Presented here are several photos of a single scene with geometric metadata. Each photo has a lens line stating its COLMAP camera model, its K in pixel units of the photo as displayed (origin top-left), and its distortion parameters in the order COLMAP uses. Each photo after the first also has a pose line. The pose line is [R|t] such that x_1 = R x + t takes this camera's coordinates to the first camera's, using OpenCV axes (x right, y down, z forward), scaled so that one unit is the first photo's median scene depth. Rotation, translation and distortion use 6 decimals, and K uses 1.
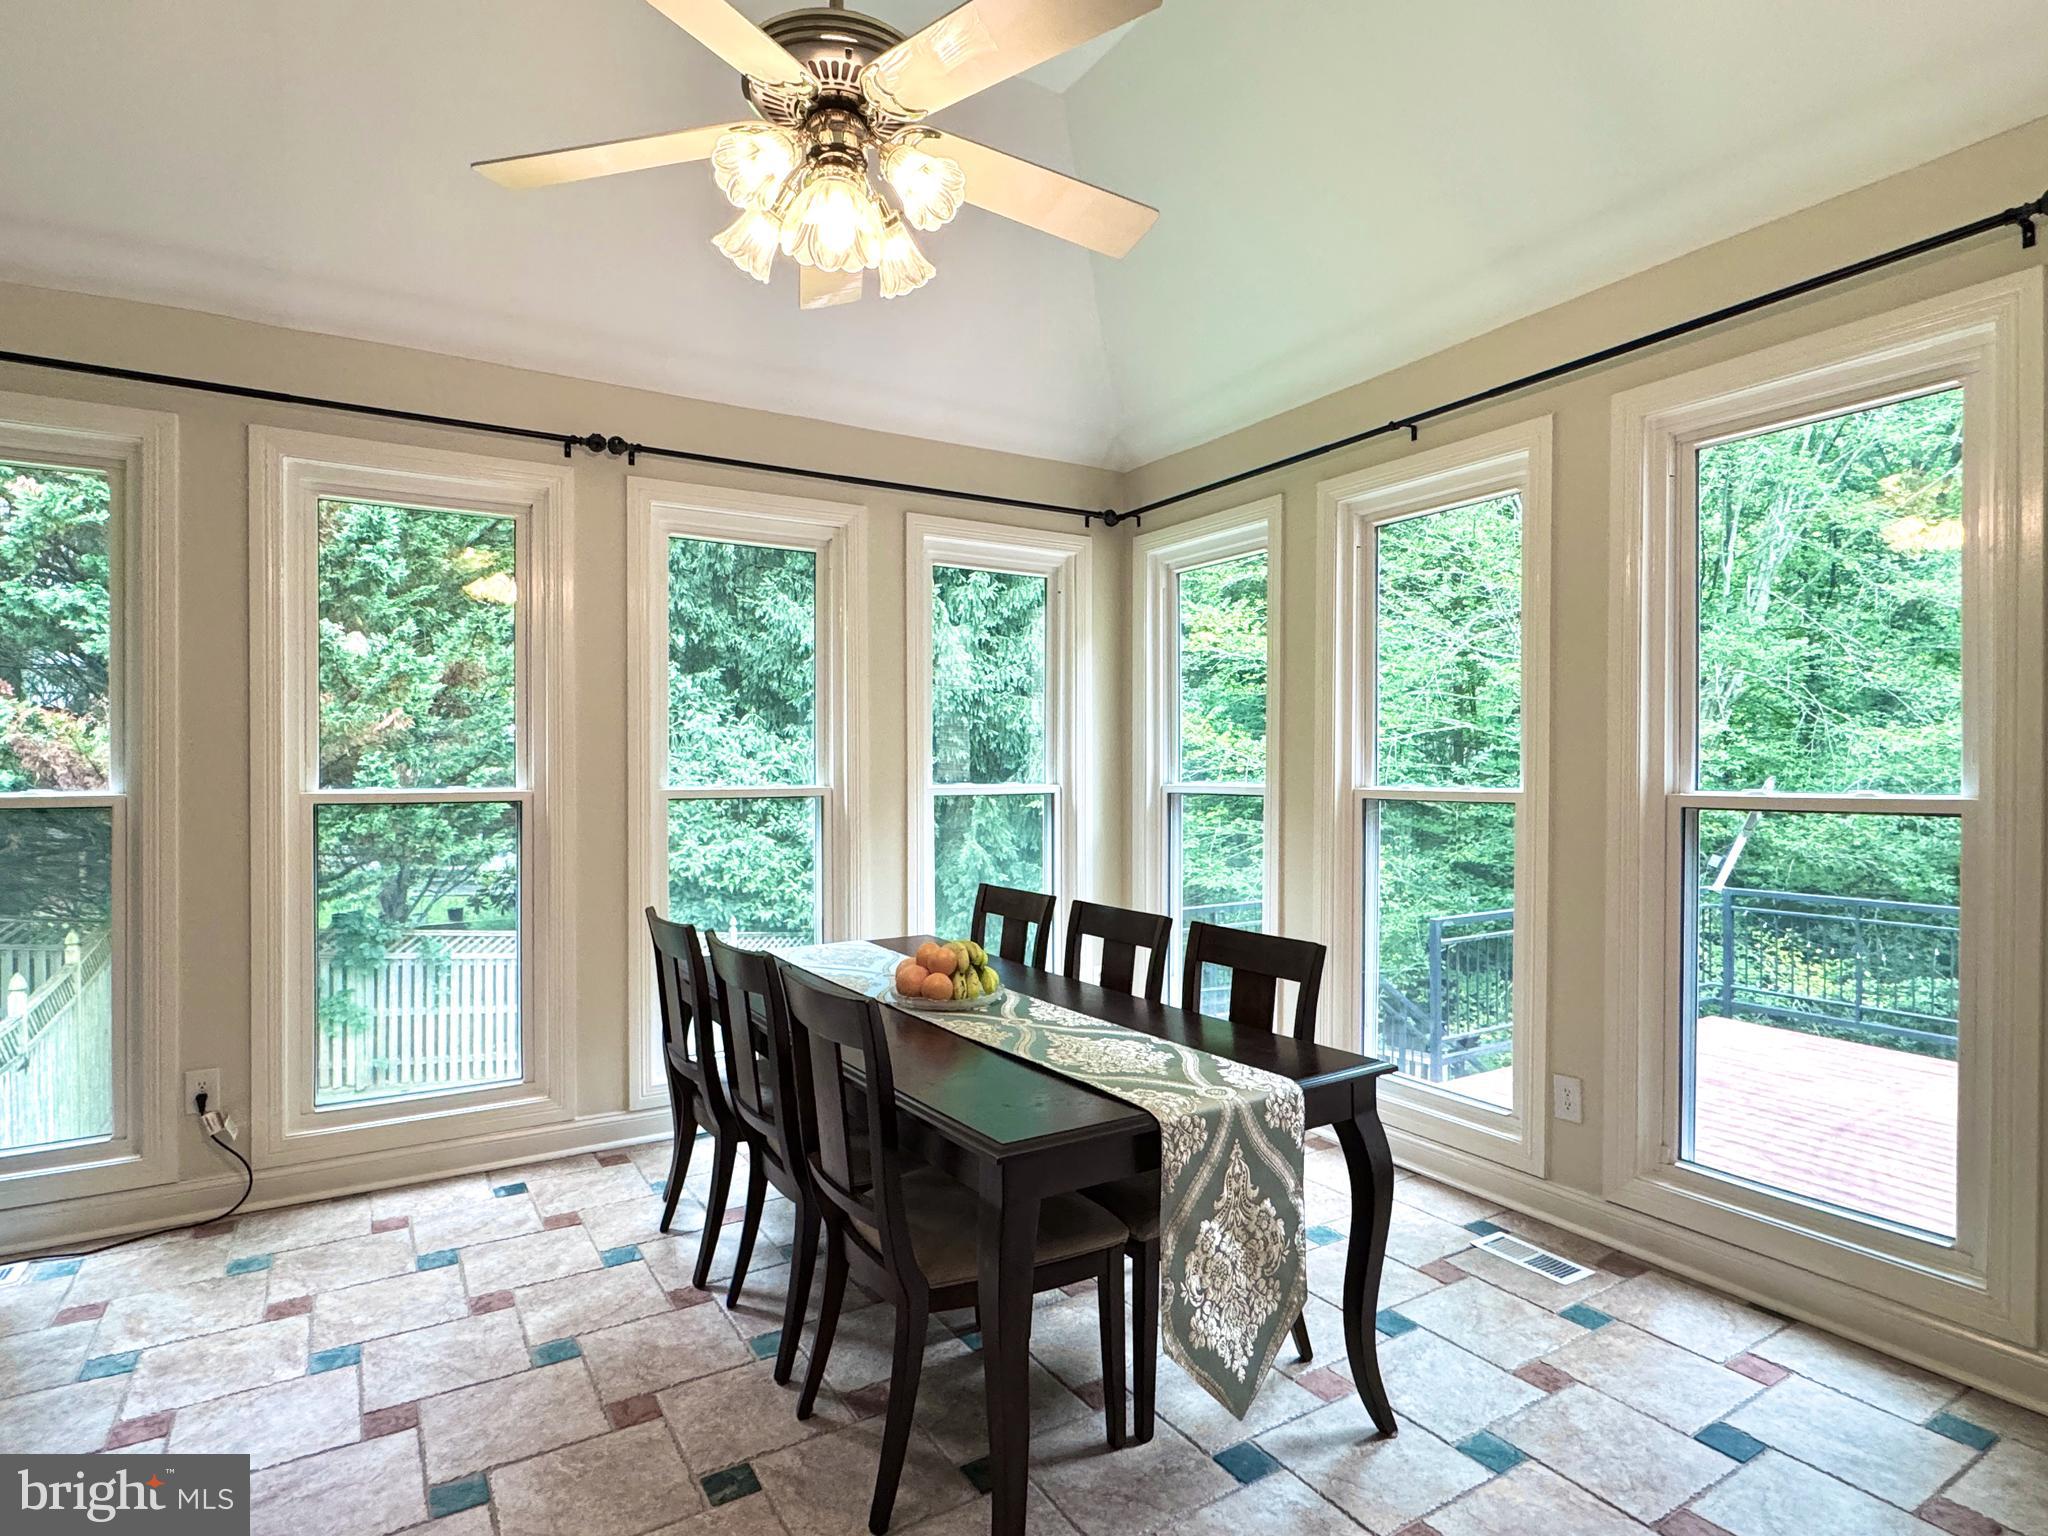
lens RADIAL K [[1085.9, 0, 1023.6], [0, 1085.9, 771.0], [0, 0, 1]] dist [-0.000183, -0.003425]
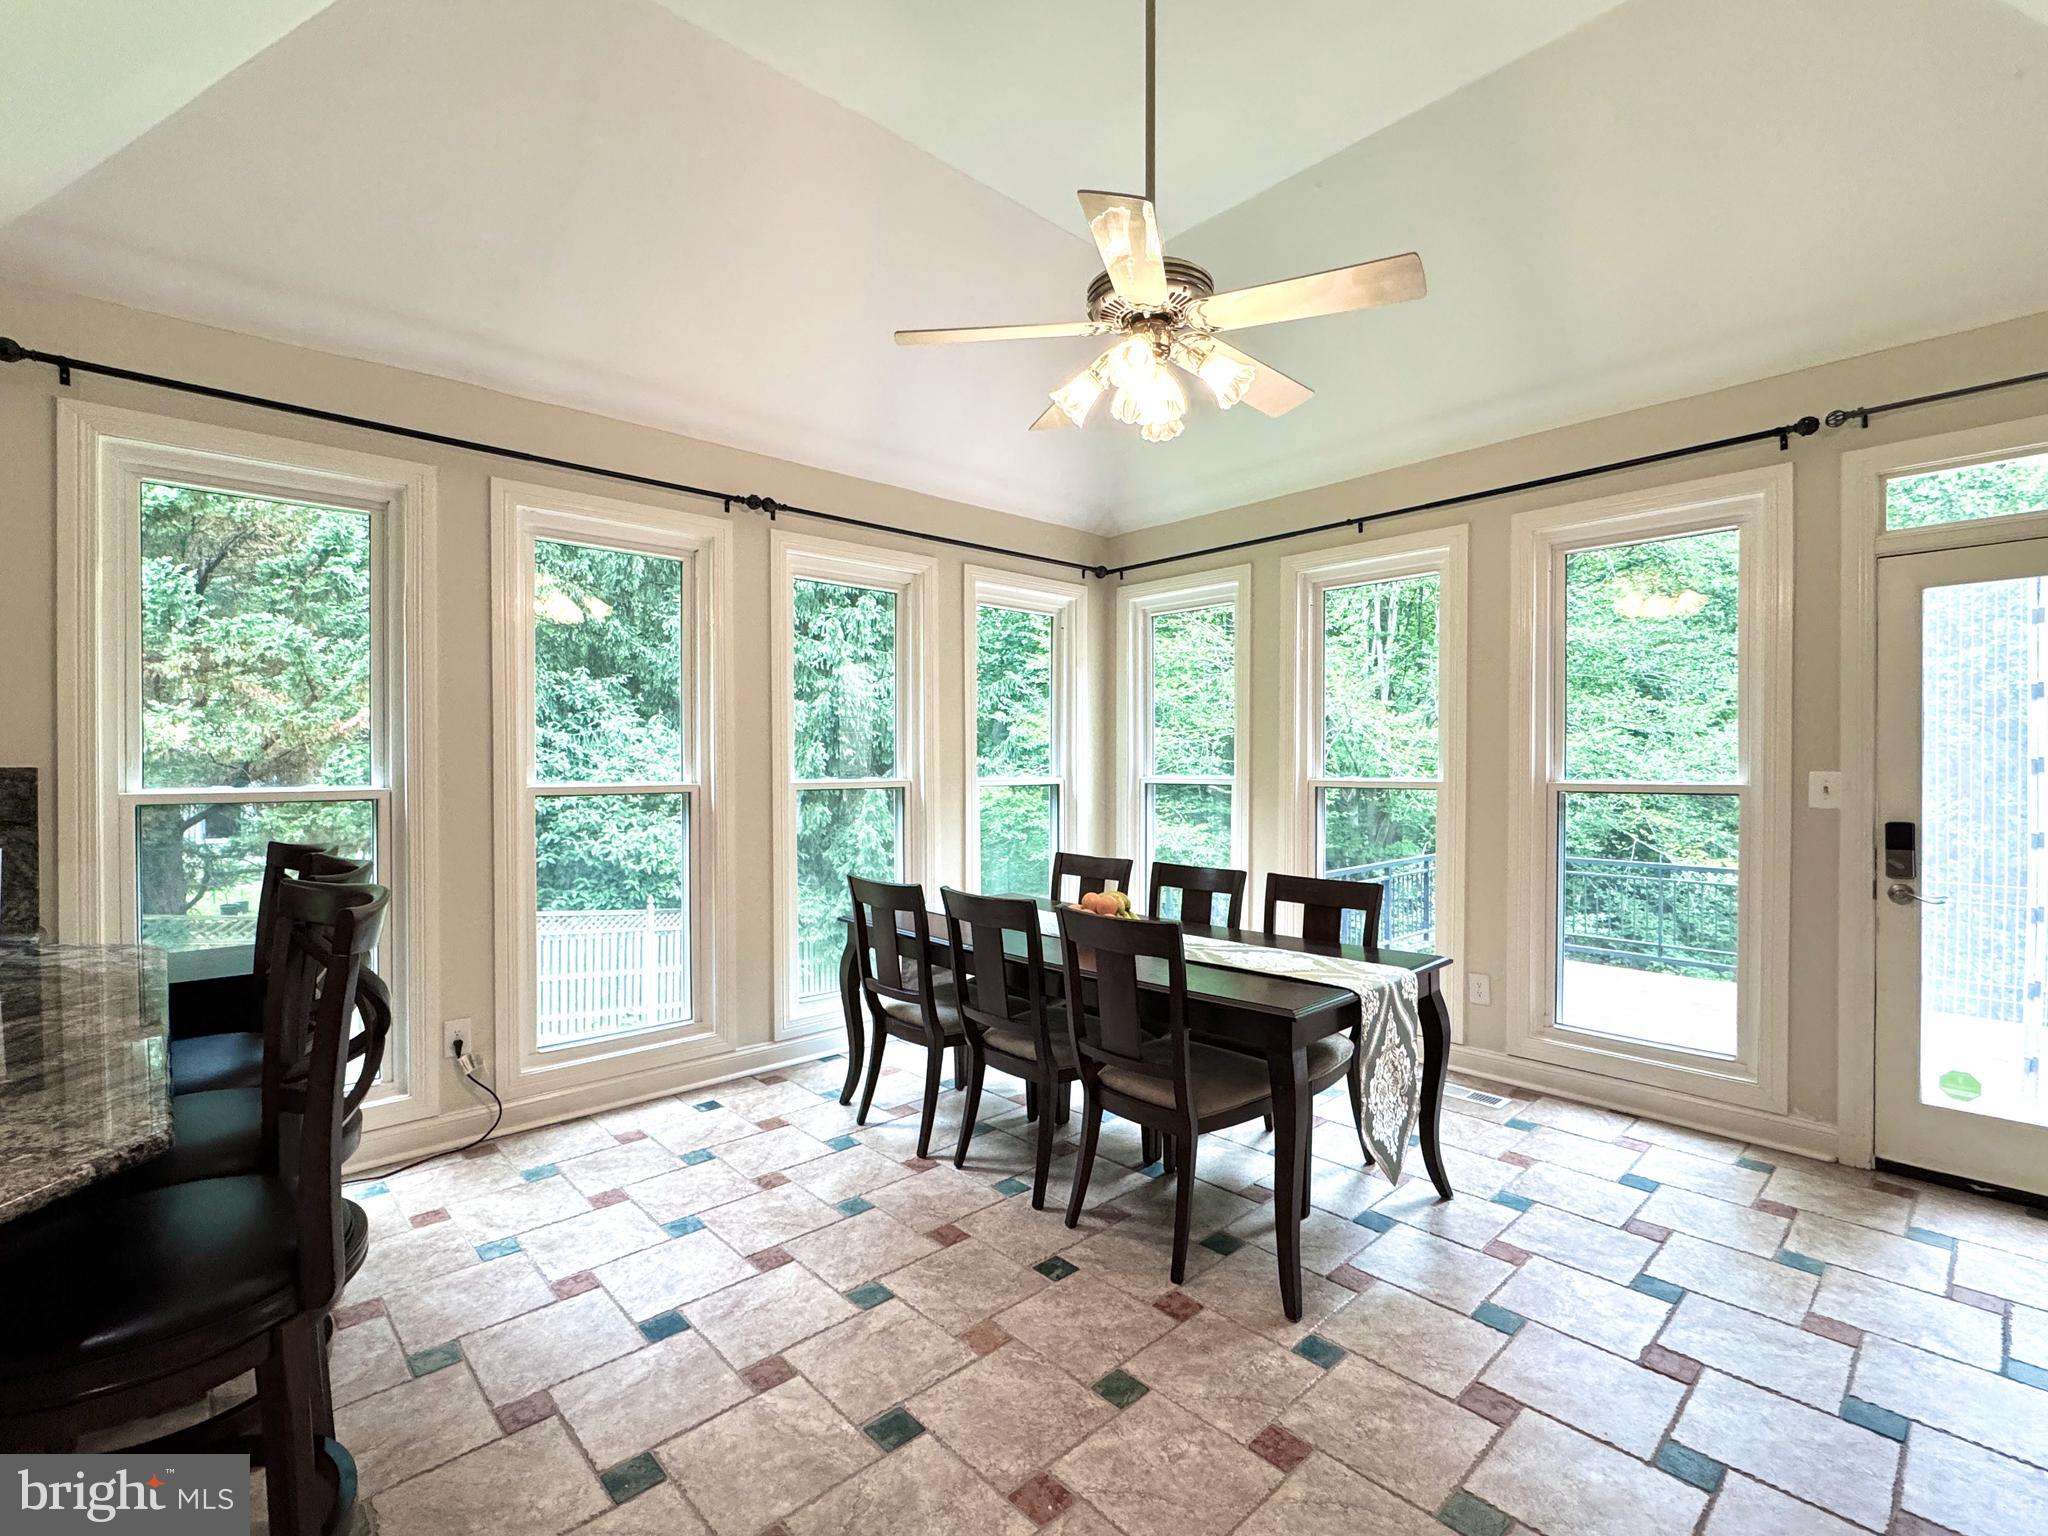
lens RADIAL K [[939.5, 0, 1020.5], [0, 939.5, 769.7], [0, 0, 1]] dist [-0.007884, 0.000858]
pose [[0.980813, -0.001850, 0.194943, -0.350902], [0.000962, 0.999989, 0.004652, -0.002552], [-0.194950, -0.004375, 0.980803, -0.124379]]
